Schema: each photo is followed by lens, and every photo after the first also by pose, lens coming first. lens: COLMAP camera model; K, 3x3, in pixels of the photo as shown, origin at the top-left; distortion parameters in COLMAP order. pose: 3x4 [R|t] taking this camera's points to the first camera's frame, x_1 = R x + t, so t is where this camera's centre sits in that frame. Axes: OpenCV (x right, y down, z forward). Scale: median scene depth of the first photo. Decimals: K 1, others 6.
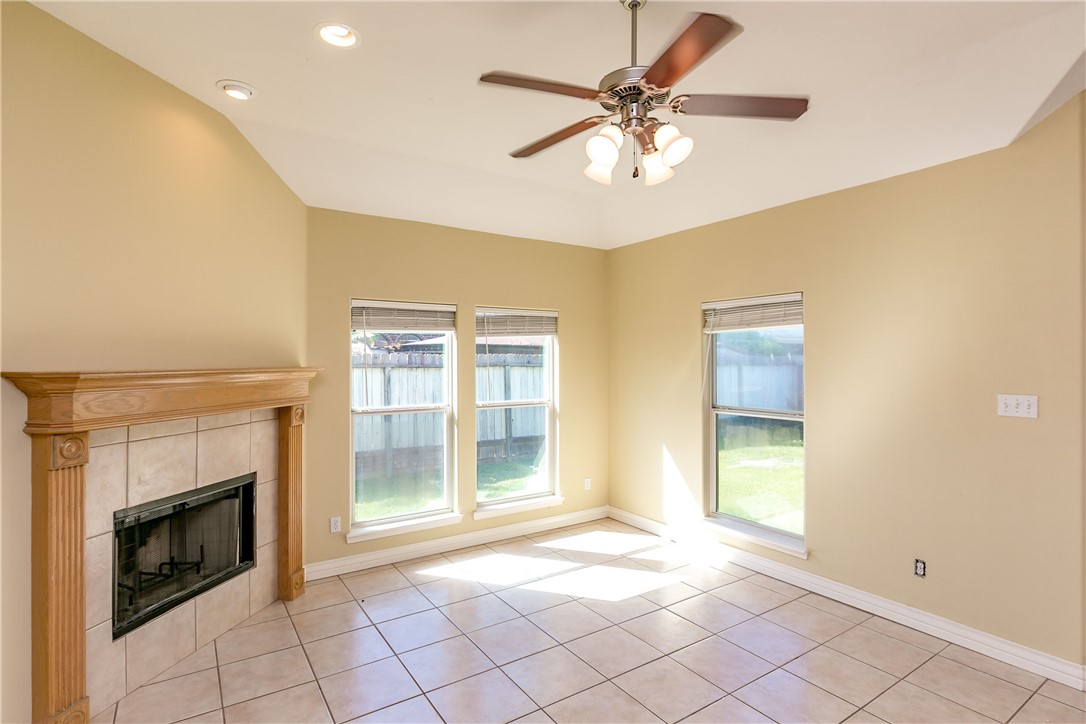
lens RADIAL K [[538.6, 0, 537.9], [0, 538.6, 358.9], [0, 0, 1]] dist [0.001367, -0.000104]
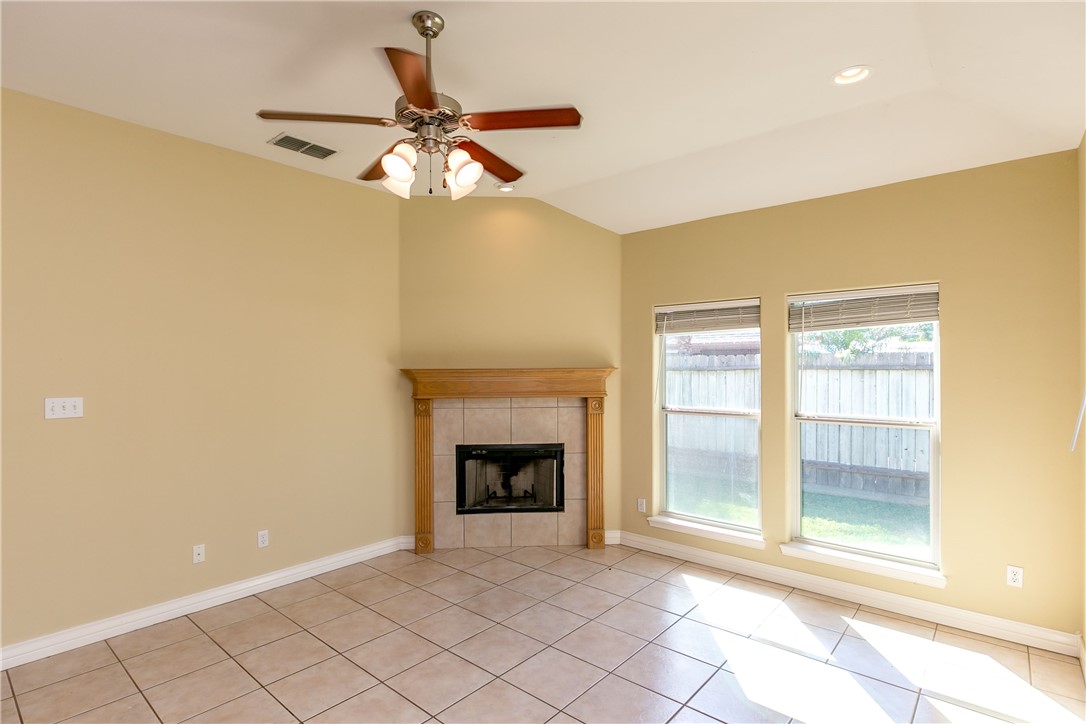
lens RADIAL K [[538.6, 0, 537.9], [0, 538.6, 358.9], [0, 0, 1]] dist [0.001367, -0.000104]
pose [[0.270423, -0.010025, -0.962689, 0.651031], [0.008213, 0.999933, -0.008106, 0.003309], [0.962706, -0.005714, 0.270488, 0.463869]]
